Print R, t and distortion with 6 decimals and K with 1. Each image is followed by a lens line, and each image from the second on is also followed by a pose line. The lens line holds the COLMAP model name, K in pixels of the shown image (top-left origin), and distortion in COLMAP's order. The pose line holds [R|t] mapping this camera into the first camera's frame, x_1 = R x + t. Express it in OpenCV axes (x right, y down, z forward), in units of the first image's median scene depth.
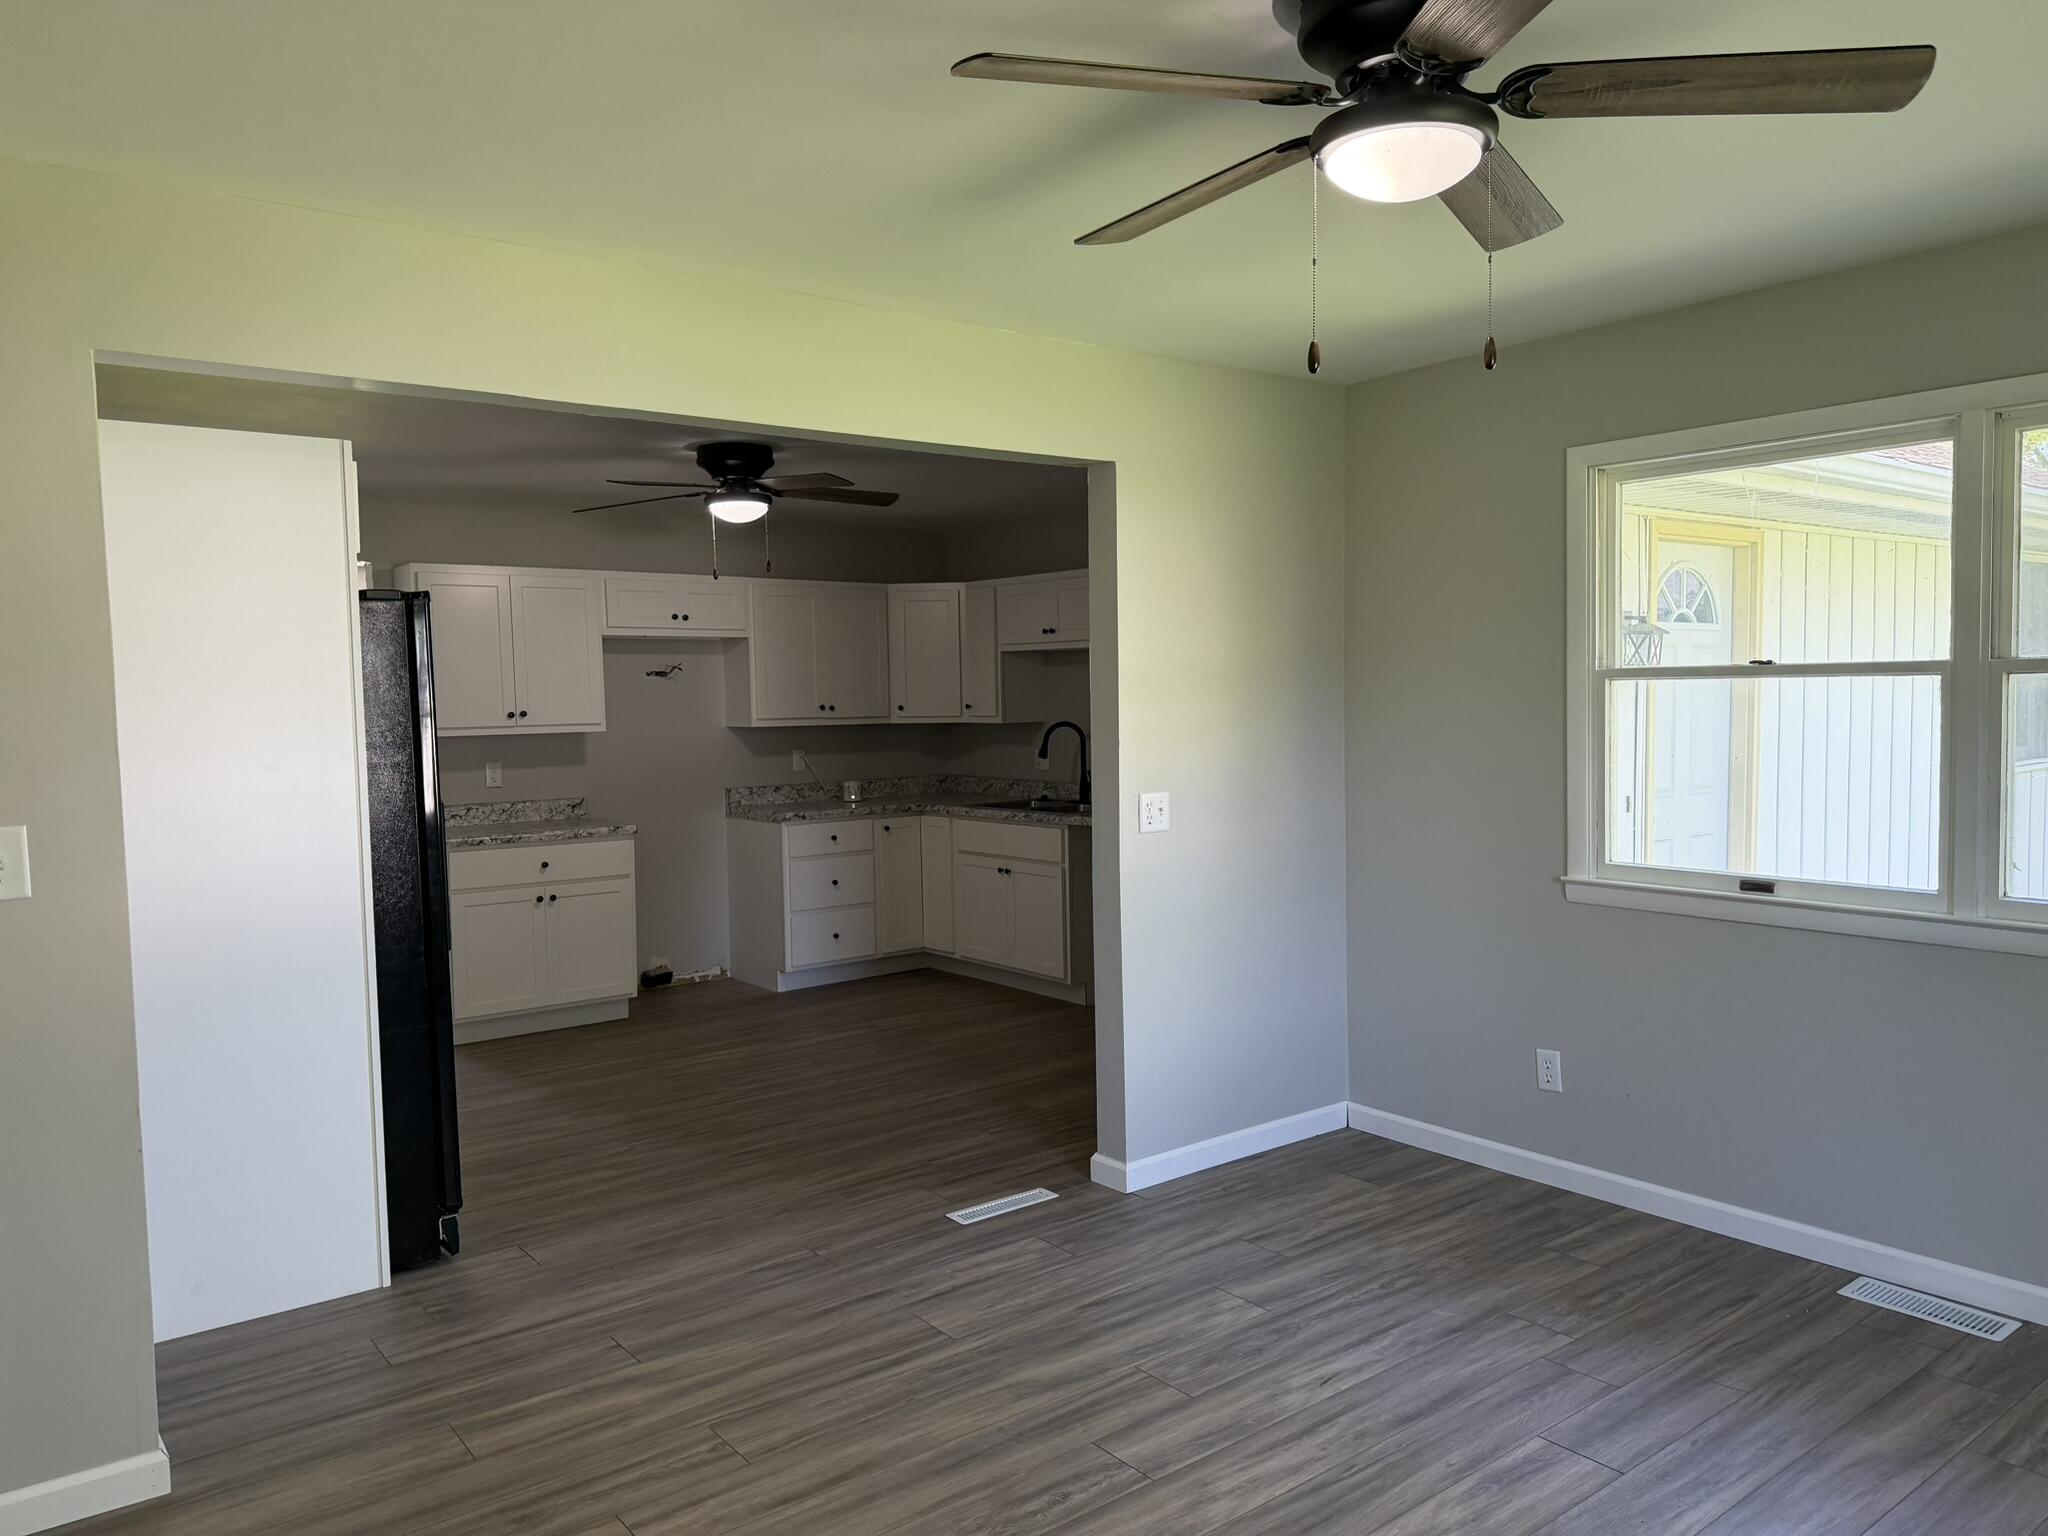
lens RADIAL K [[1435.9, 0, 1024.0], [0, 1435.9, 768.0], [0, 0, 1]] dist [-0.066346, -0.001136]
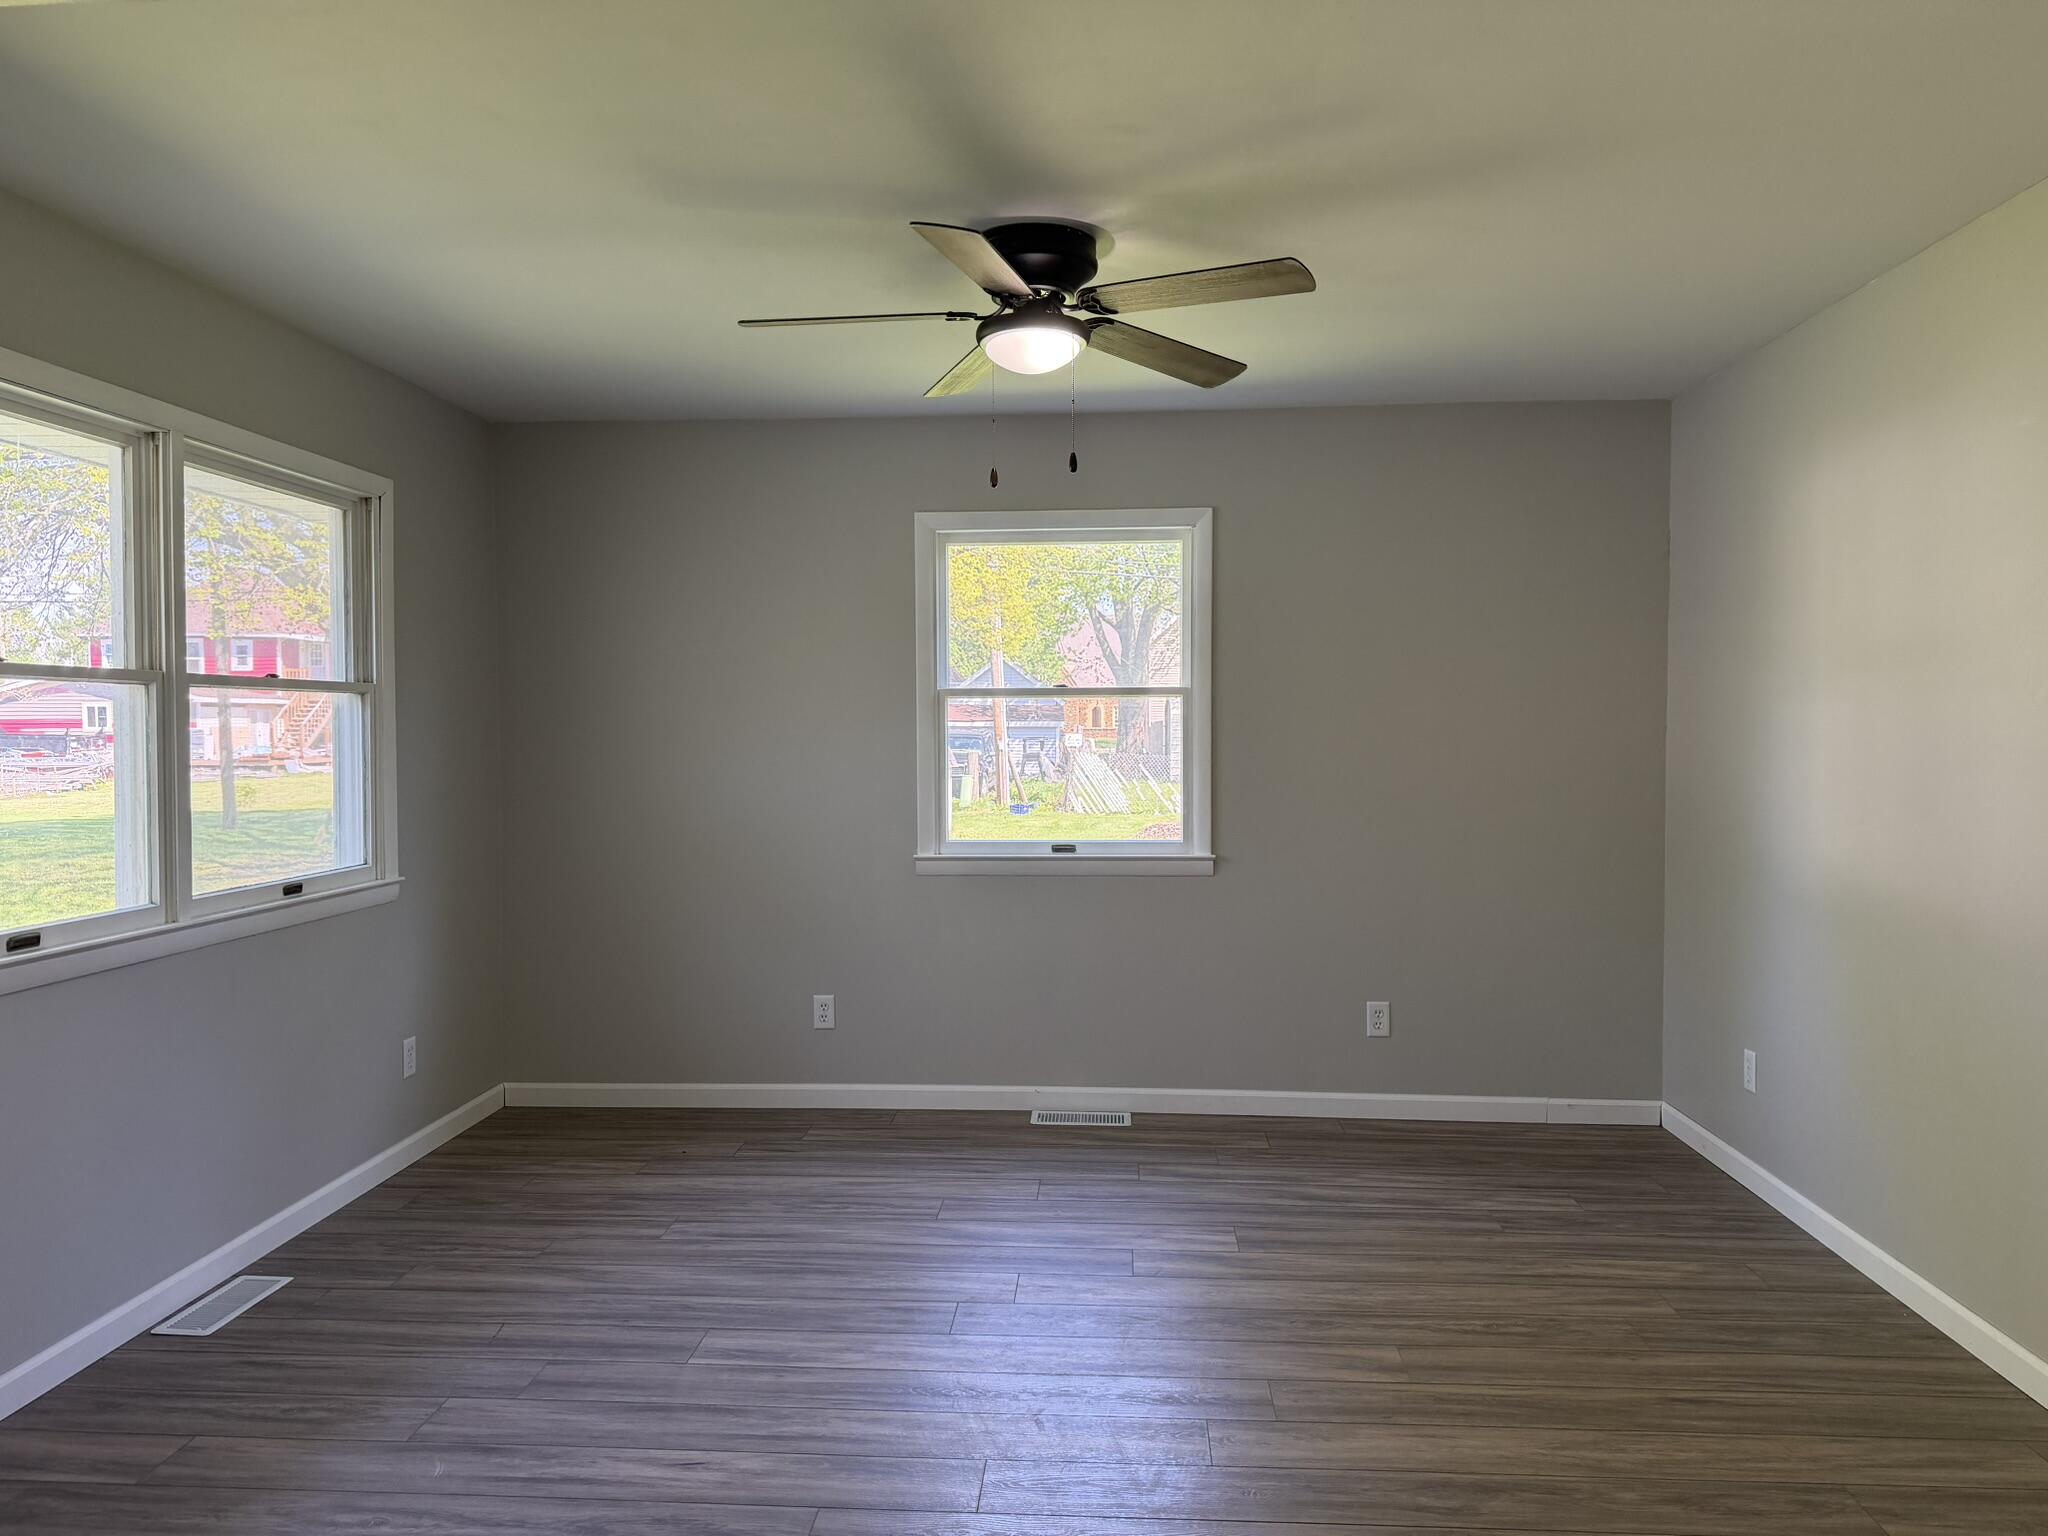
lens RADIAL K [[1377.2, 0, 1024.0], [0, 1377.2, 768.0], [0, 0, 1]] dist [0.000527, -0.000750]
pose [[-0.750784, -0.004568, 0.660533, -0.503260], [0.043629, 0.997450, 0.056488, -0.040585], [-0.659106, 0.071229, -0.748669, 1.458009]]
